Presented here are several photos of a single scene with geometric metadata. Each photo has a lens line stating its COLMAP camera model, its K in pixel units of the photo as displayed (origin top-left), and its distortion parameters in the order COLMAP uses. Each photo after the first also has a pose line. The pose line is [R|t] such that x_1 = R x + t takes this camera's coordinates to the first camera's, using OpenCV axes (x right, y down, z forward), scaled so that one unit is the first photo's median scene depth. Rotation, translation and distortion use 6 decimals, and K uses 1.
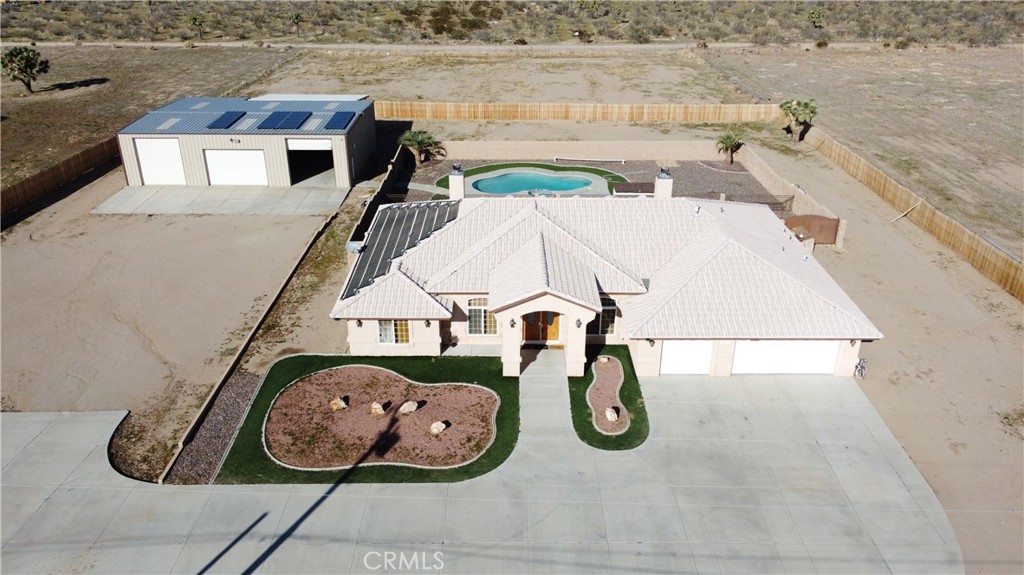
lens RADIAL K [[783.1, 0, 512.0], [0, 783.1, 287.5], [0, 0, 1]] dist [0.003203, -0.004384]
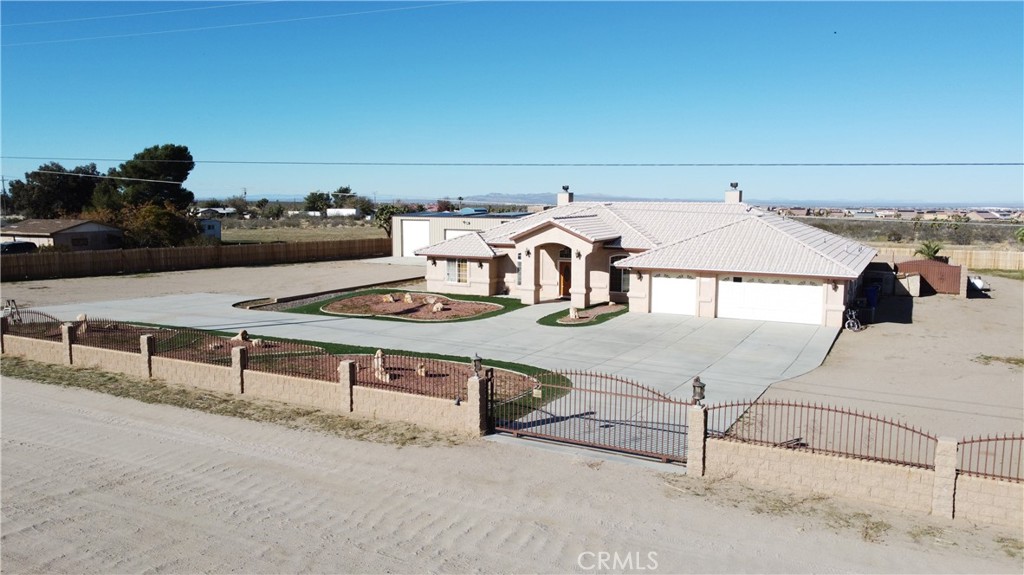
lens RADIAL K [[783.1, 0, 512.0], [0, 783.1, 287.5], [0, 0, 1]] dist [0.003203, -0.004384]
pose [[0.884841, 0.056920, -0.462403, 0.492935], [-0.203178, 0.940300, -0.273048, 0.393452], [0.419256, 0.335554, 0.843580, -0.008960]]
